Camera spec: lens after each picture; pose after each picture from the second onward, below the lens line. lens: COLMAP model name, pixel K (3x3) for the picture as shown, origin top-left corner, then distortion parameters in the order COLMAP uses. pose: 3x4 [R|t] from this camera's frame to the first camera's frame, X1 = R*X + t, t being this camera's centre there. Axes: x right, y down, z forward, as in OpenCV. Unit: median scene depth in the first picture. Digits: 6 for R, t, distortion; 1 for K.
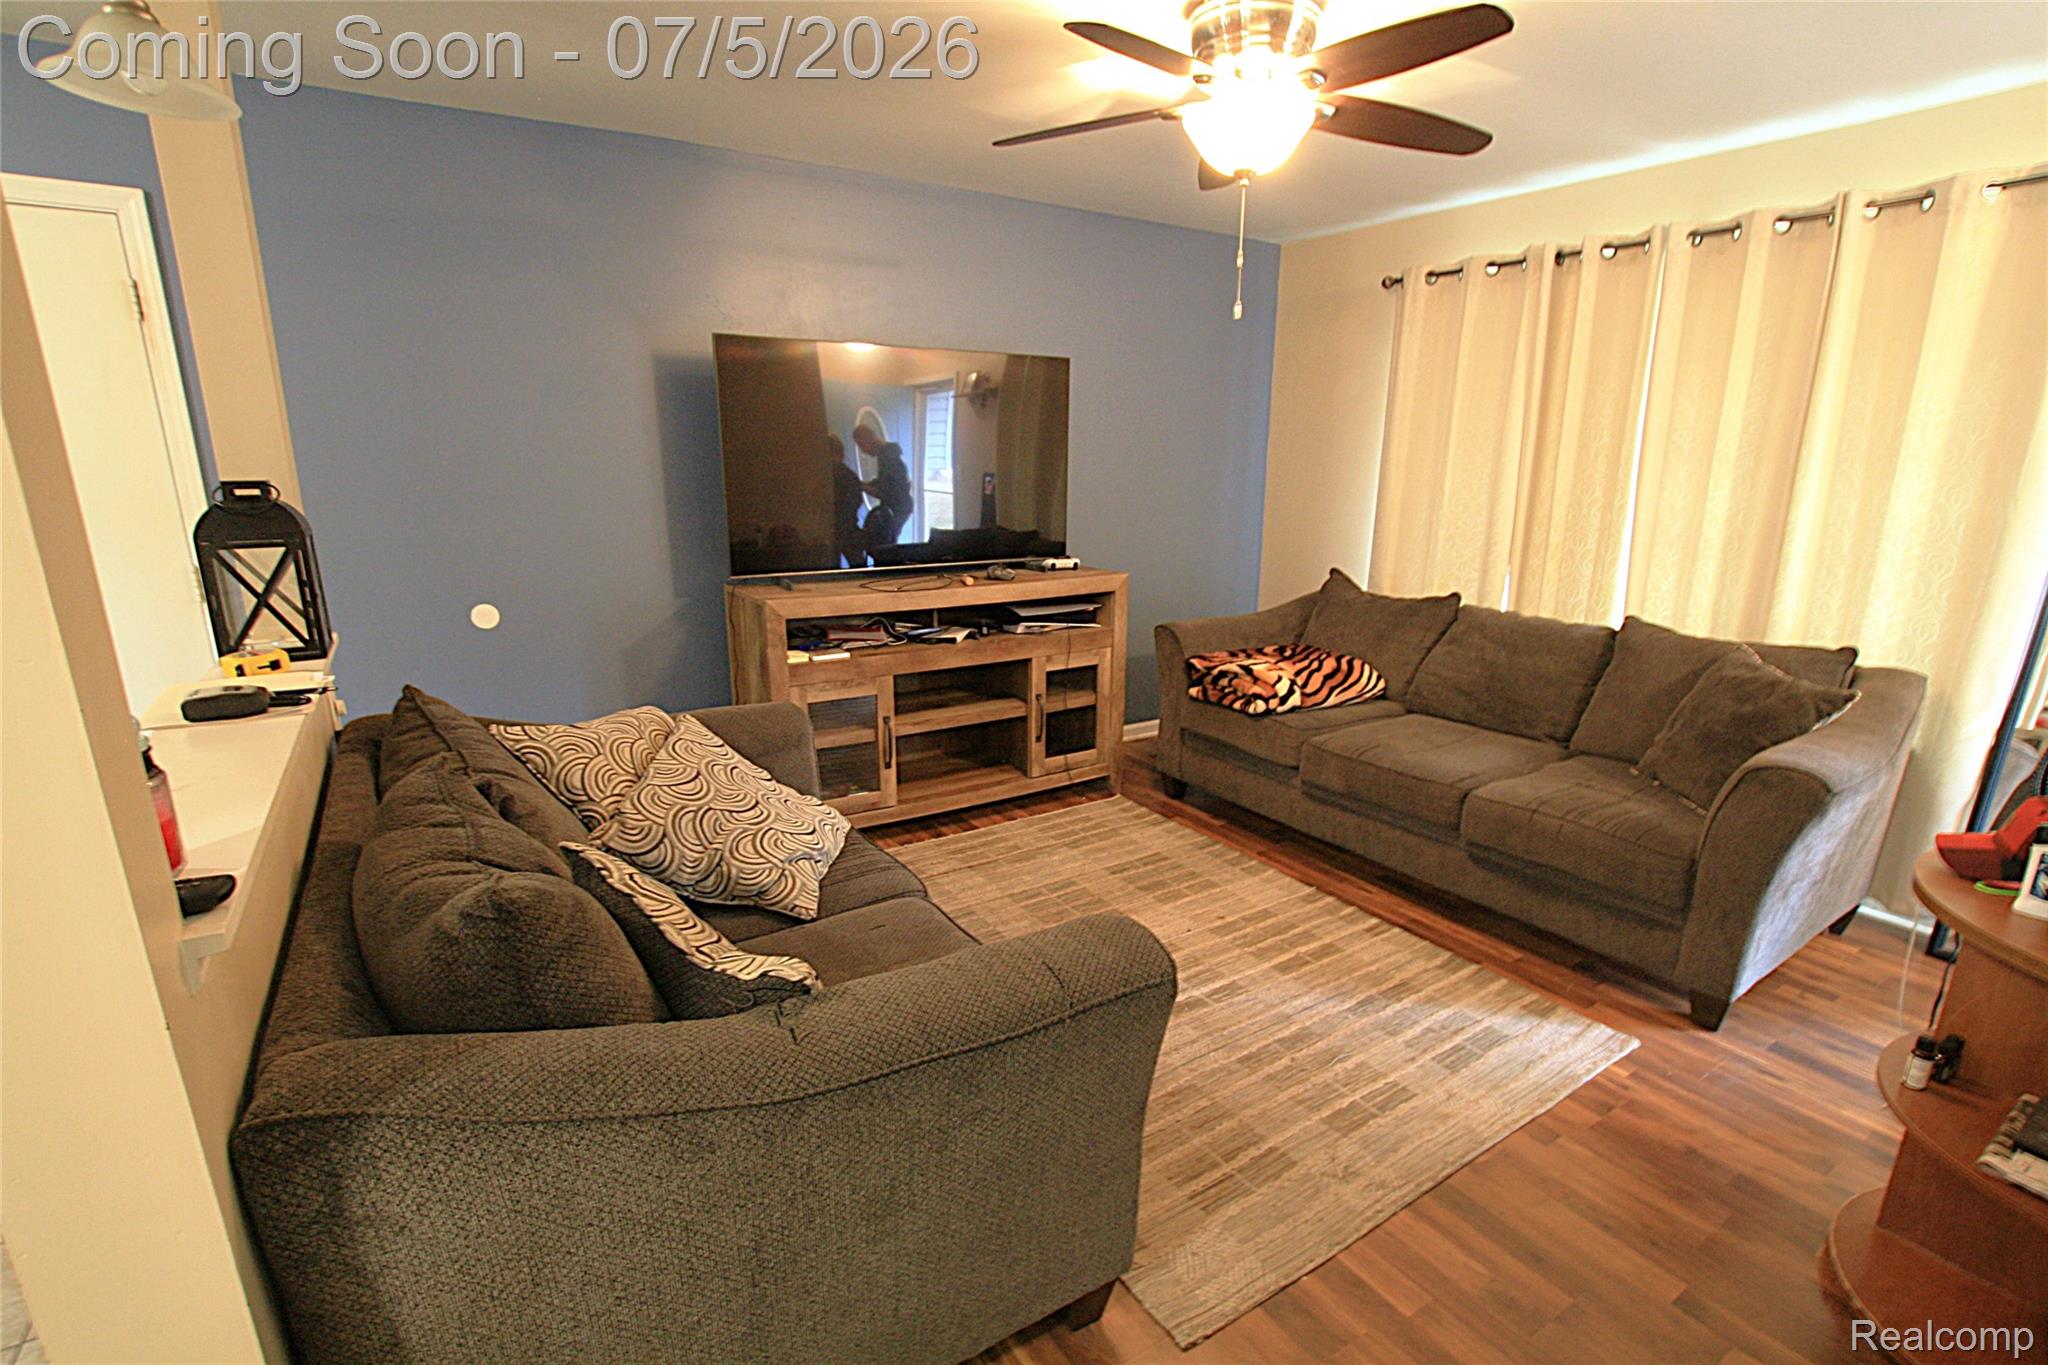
lens RADIAL K [[904.5, 0, 1025.0], [0, 904.5, 685.1], [0, 0, 1]] dist [-0.030035, 0.001958]
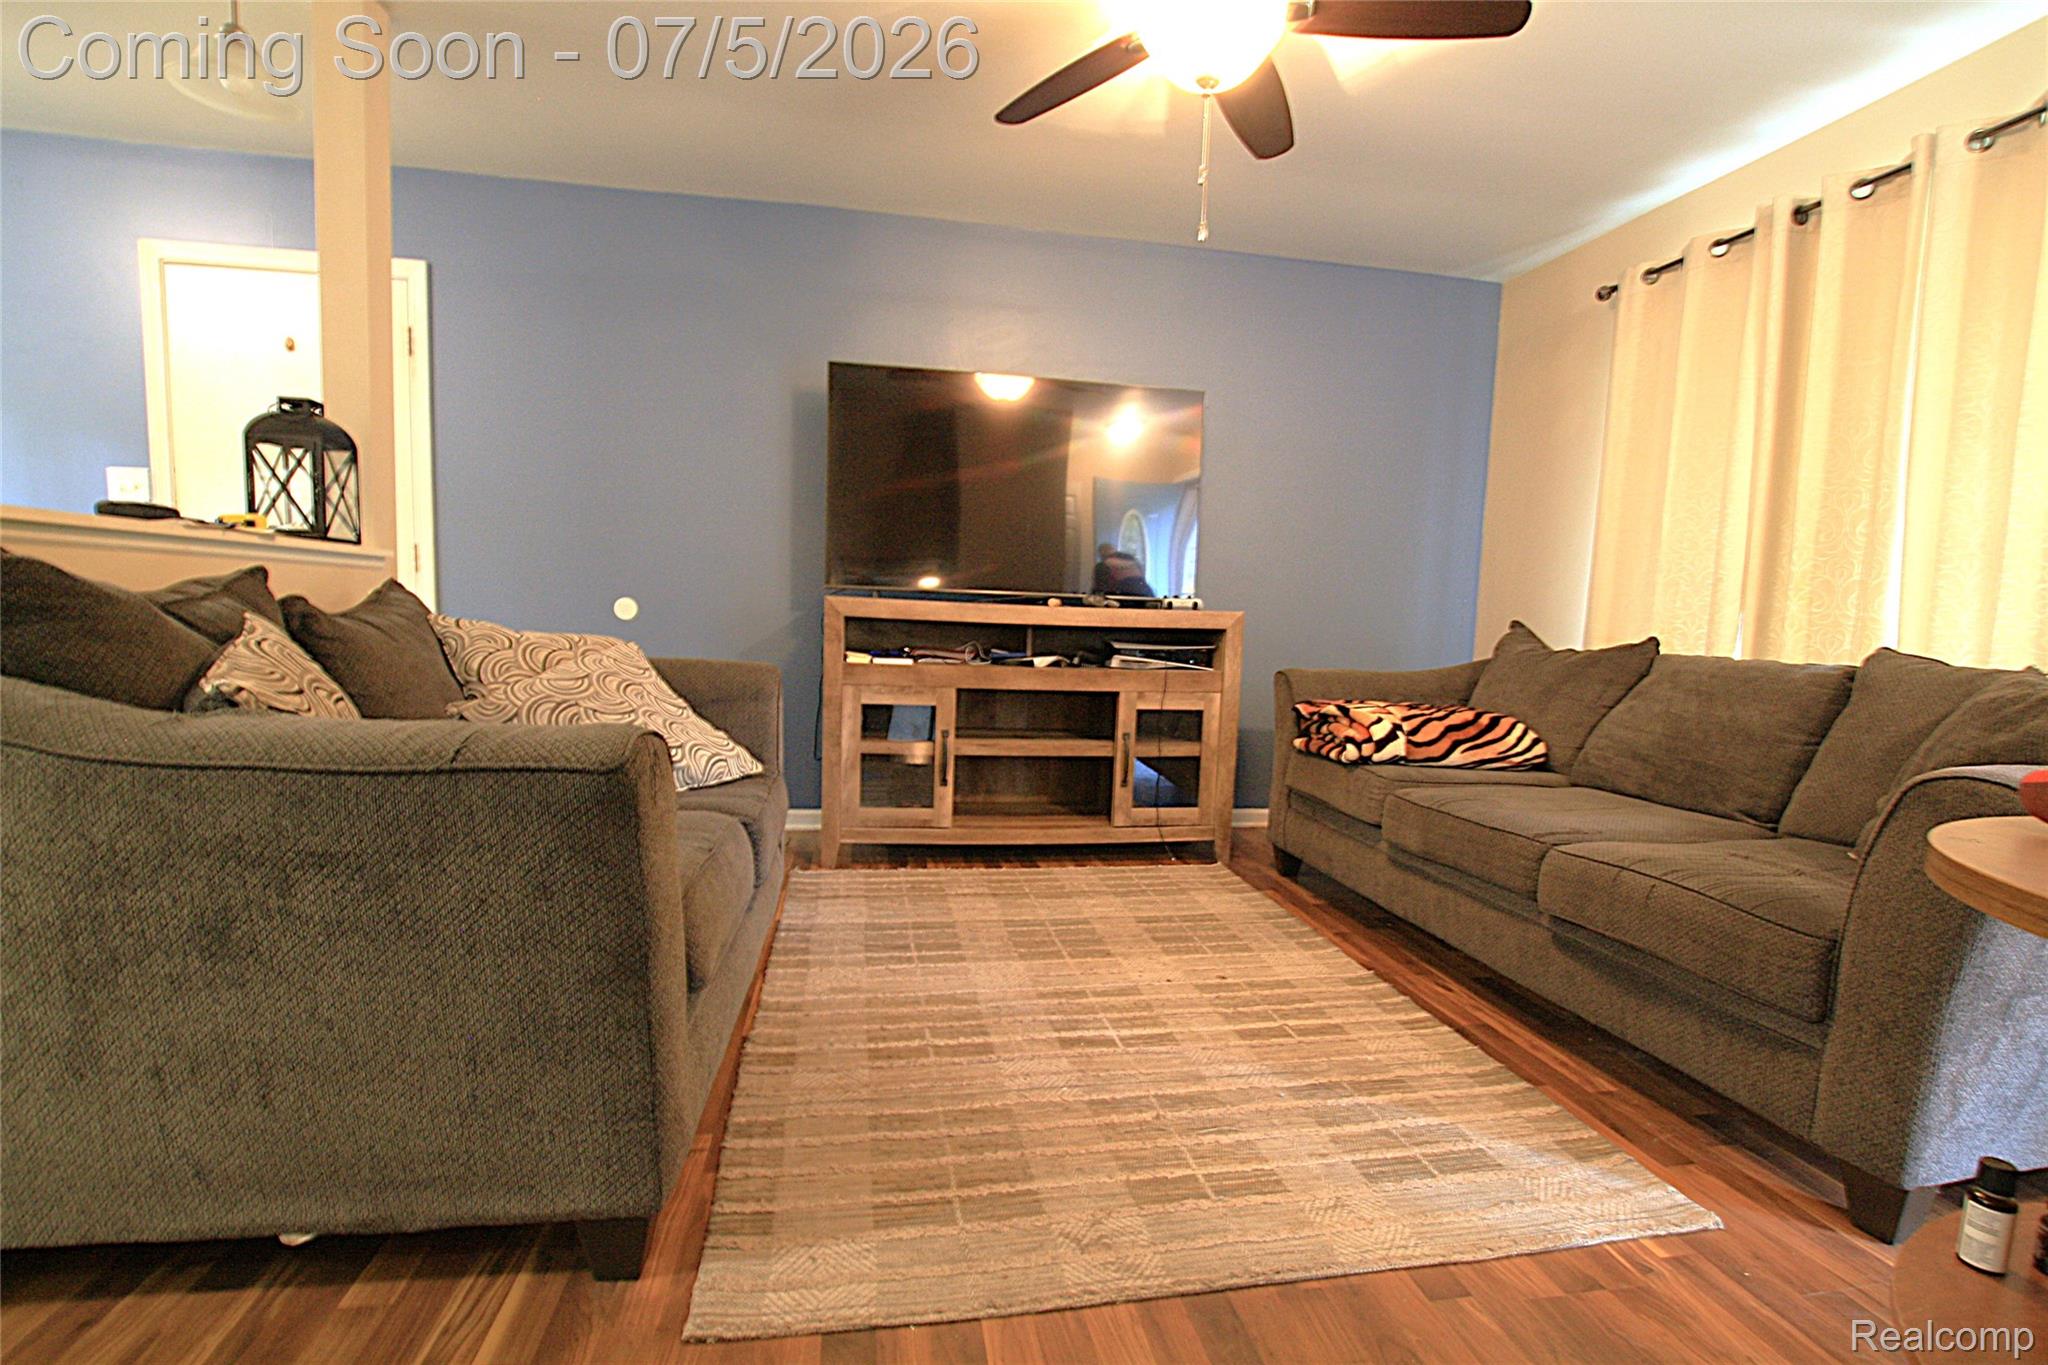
lens RADIAL K [[904.5, 0, 1027.0], [0, 904.5, 686.1], [0, 0, 1]] dist [-0.030035, 0.001958]
pose [[0.931372, 0.060868, -0.358944, 0.341922], [-0.115869, 0.984218, -0.133754, 0.134343], [0.345137, 0.166165, 0.923726, 0.157853]]
